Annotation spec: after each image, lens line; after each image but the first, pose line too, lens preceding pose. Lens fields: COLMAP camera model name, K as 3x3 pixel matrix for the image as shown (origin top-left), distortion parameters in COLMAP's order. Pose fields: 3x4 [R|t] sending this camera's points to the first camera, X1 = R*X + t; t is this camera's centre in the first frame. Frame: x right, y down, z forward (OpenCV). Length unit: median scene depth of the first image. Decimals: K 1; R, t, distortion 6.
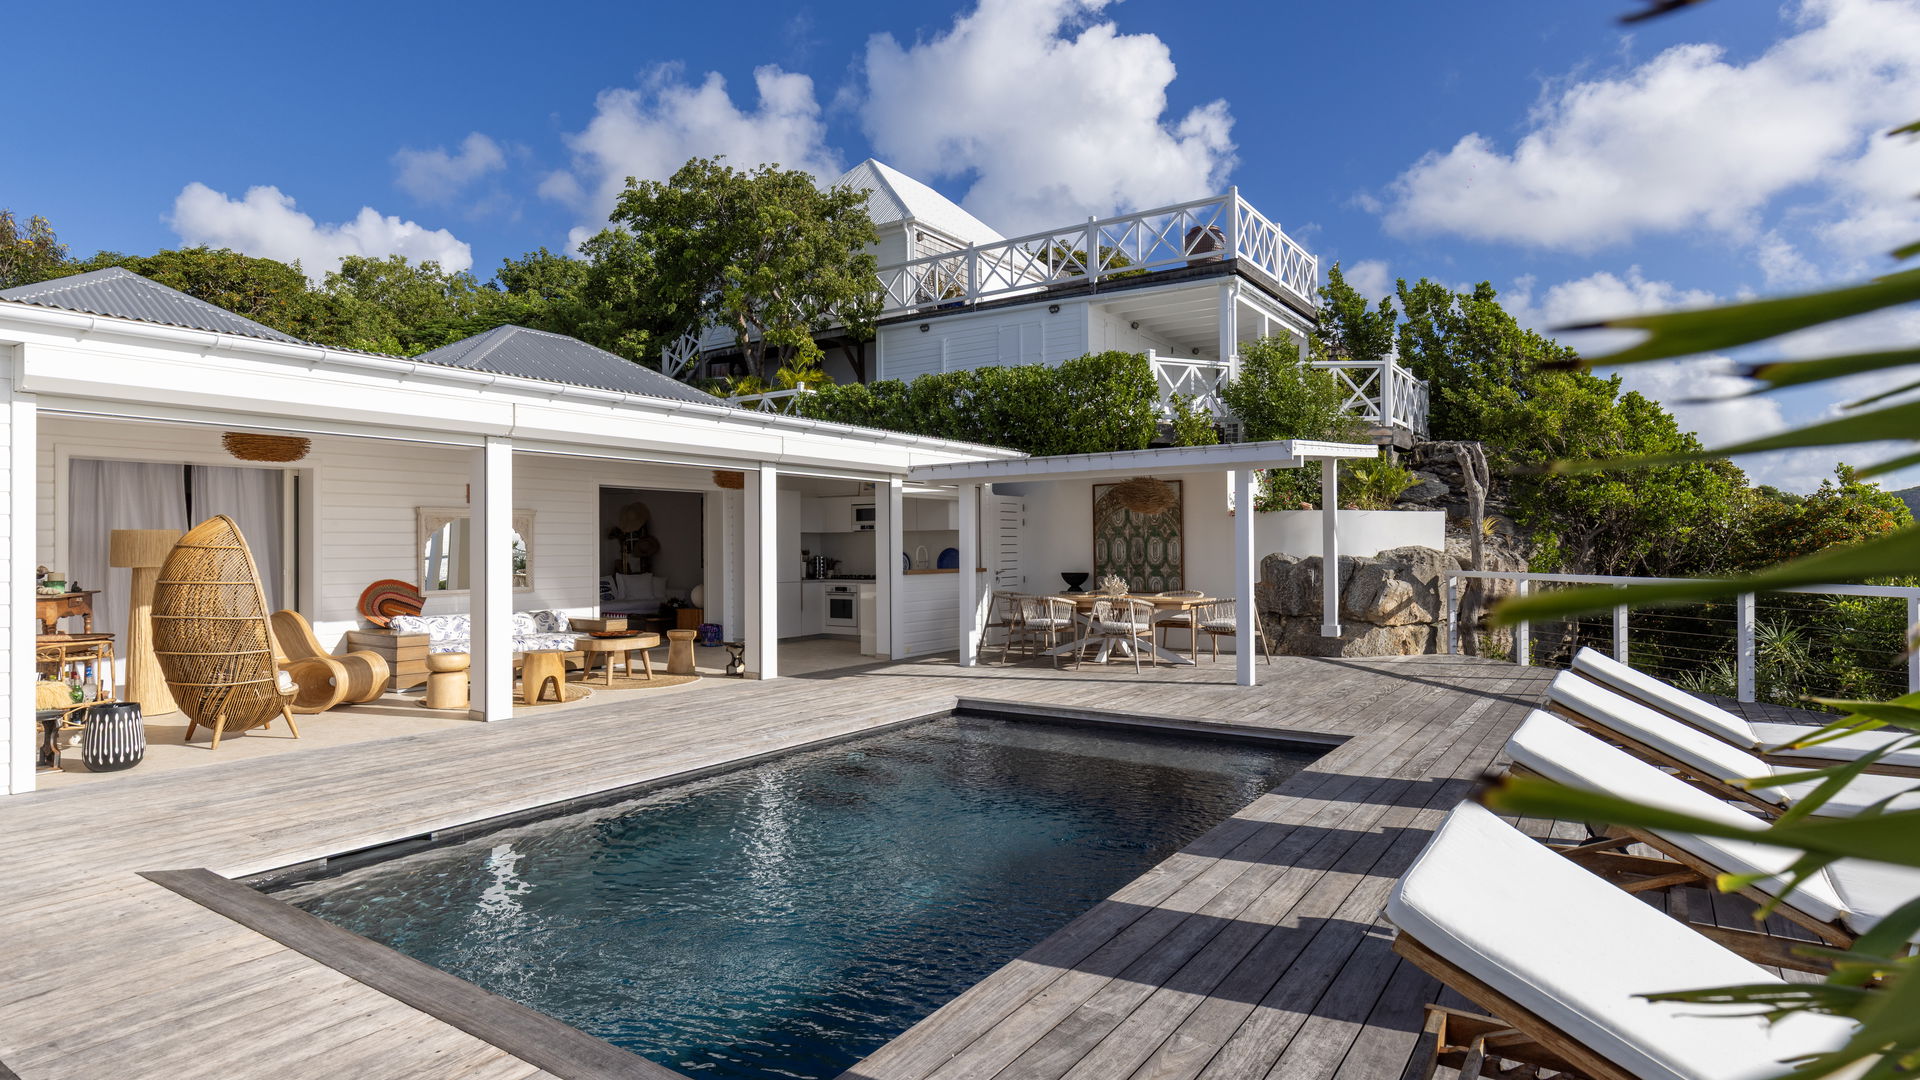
lens RADIAL K [[1008.3, 0, 960.0], [0, 1008.3, 540.0], [0, 0, 1]] dist [0.000390, 0.000160]
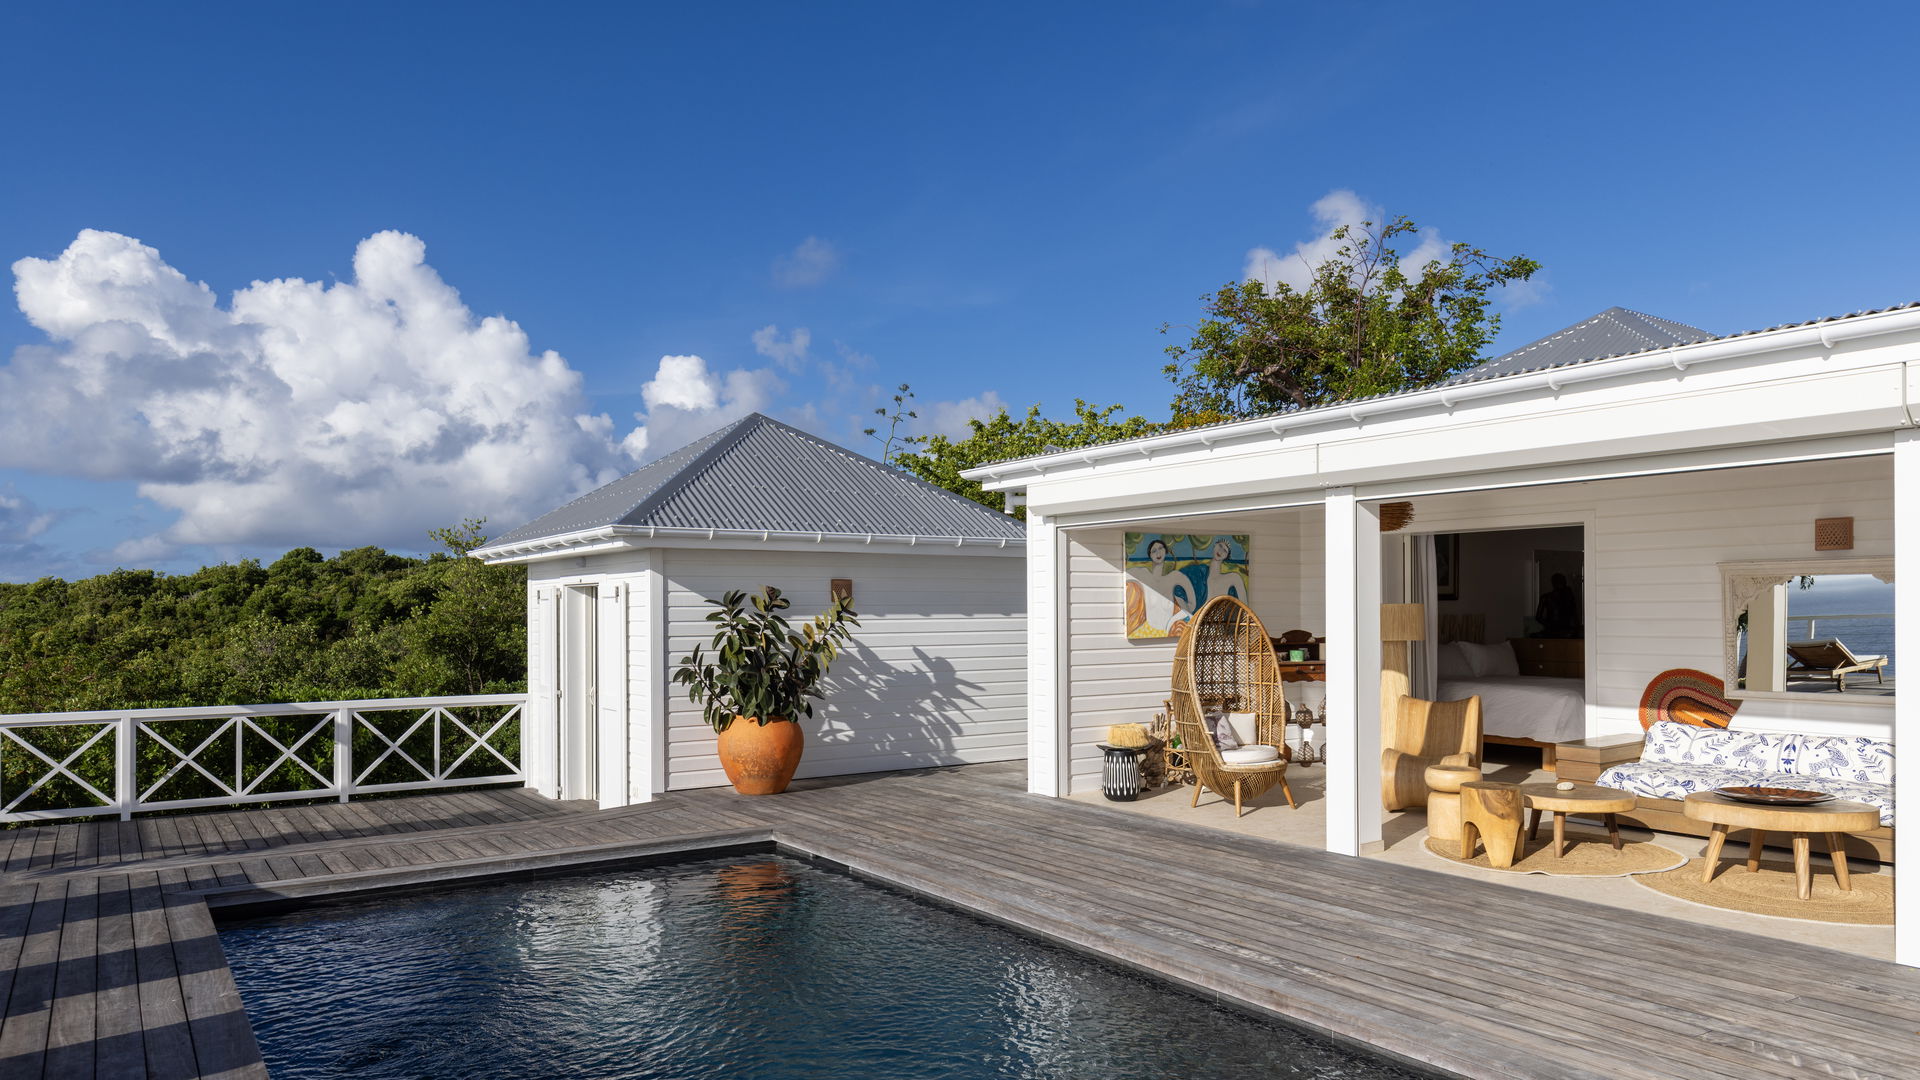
lens RADIAL K [[1240.5, 0, 951.0], [0, 1240.5, 569.2], [0, 0, 1]] dist [0.000206, 0.000006]
pose [[-0.363210, -0.021440, -0.931461, 0.418630], [0.017122, 0.999413, -0.029680, -0.013332], [0.931550, -0.026728, -0.362630, 0.820847]]
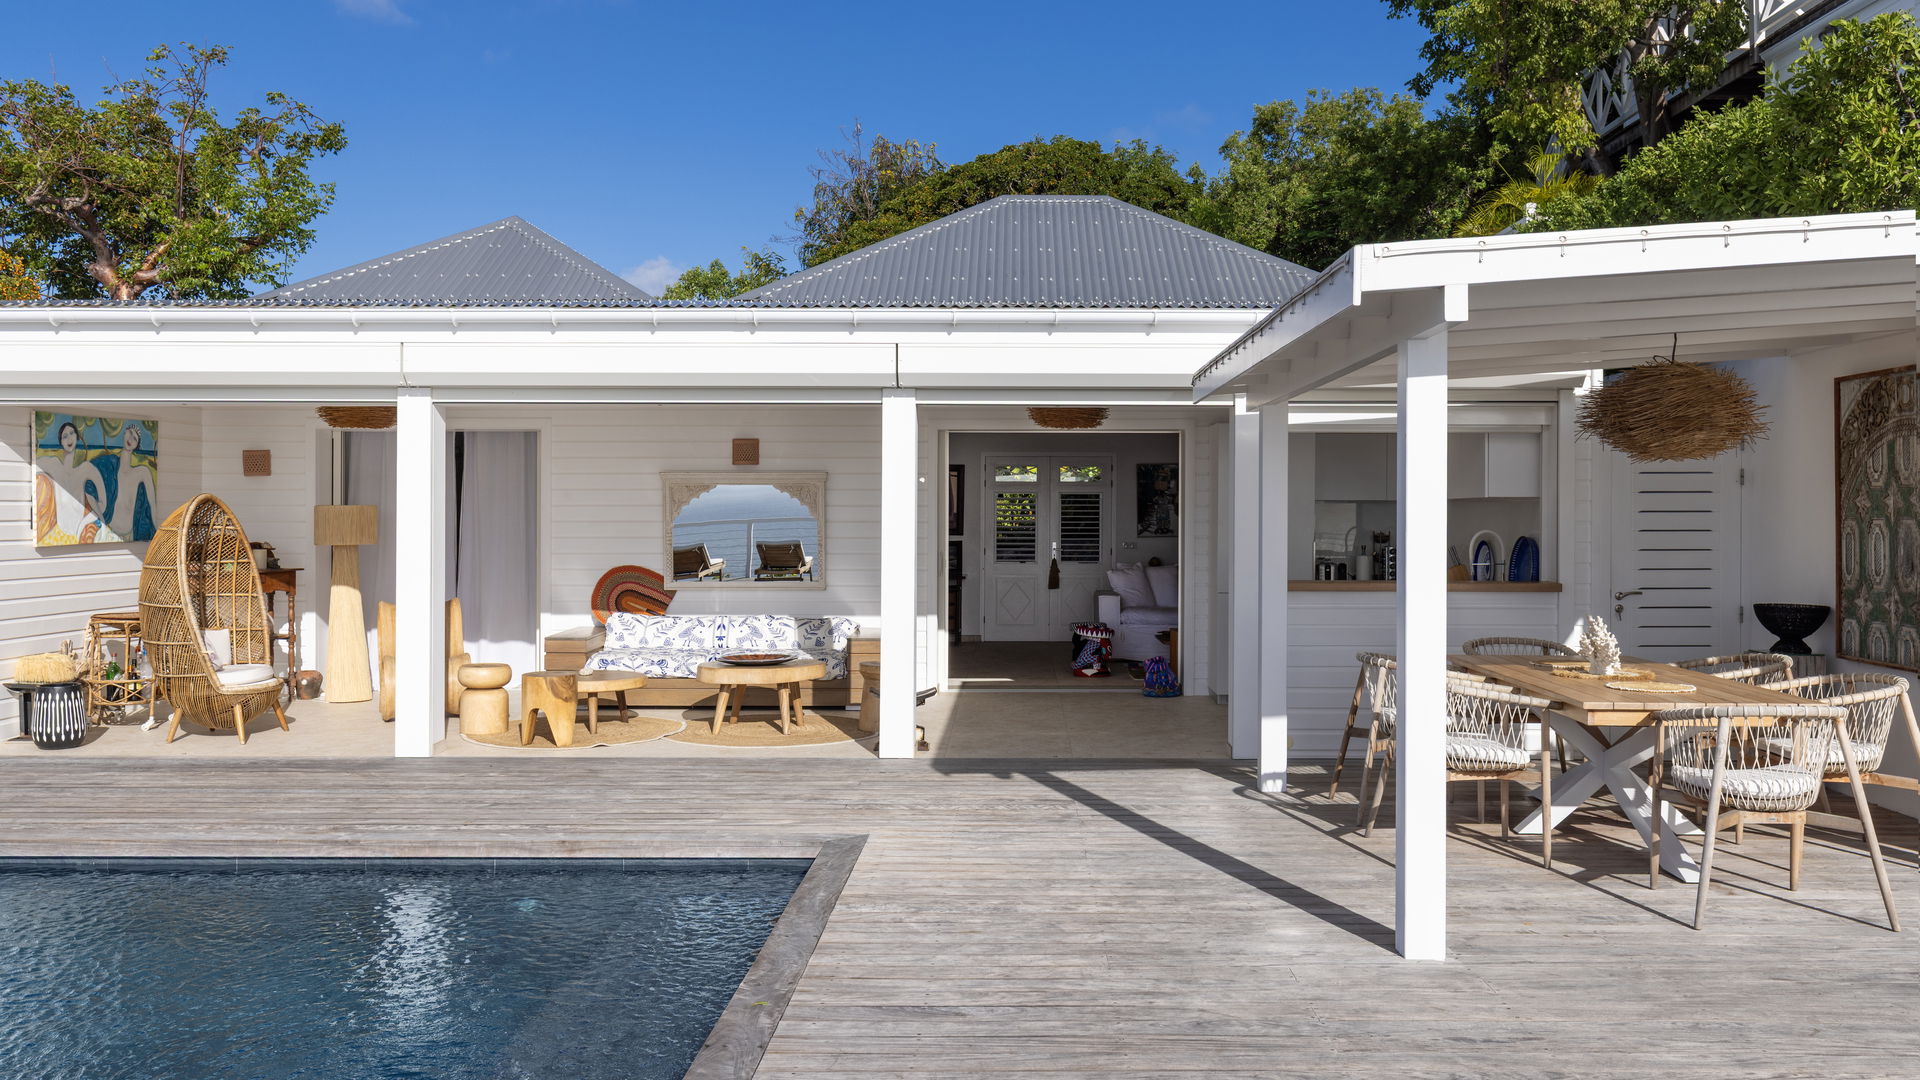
lens RADIAL K [[1546.9, 0, 960.0], [0, 1546.9, 540.0], [0, 0, 1]] dist [-0.003086, -0.002295]
pose [[0.557096, 0.023106, -0.830126, 0.573091], [0.003453, 0.999540, 0.030139, -0.016341], [0.830441, -0.019657, 0.556760, 0.528106]]
